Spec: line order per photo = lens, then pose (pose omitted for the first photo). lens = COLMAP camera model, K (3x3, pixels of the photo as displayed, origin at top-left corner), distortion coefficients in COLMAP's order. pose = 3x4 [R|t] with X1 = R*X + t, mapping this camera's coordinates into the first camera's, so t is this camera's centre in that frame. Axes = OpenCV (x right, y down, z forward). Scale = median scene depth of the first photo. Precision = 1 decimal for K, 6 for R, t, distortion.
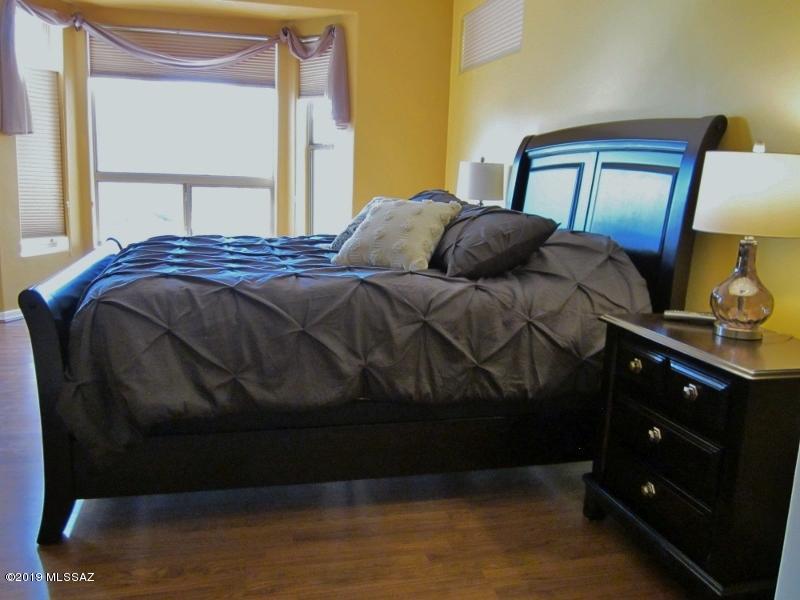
lens RADIAL K [[676.5, 0, 400.0], [0, 676.5, 300.0], [0, 0, 1]] dist [-0.030309, -0.015134]
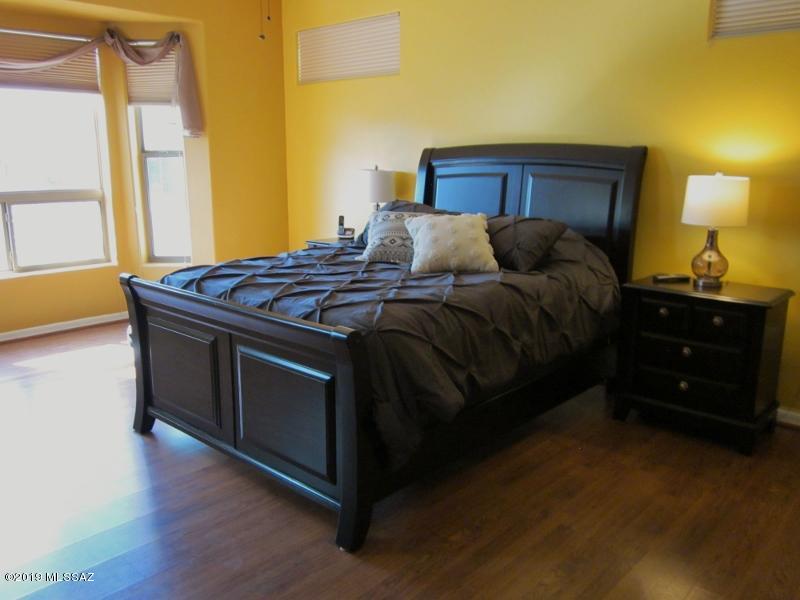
lens RADIAL K [[676.5, 0, 400.0], [0, 676.5, 300.0], [0, 0, 1]] dist [-0.030309, -0.015134]
pose [[0.831101, -0.147905, 0.536092, -0.550352], [0.127673, 0.988982, 0.074925, -0.070553], [-0.541267, 0.006174, 0.840828, 0.000183]]
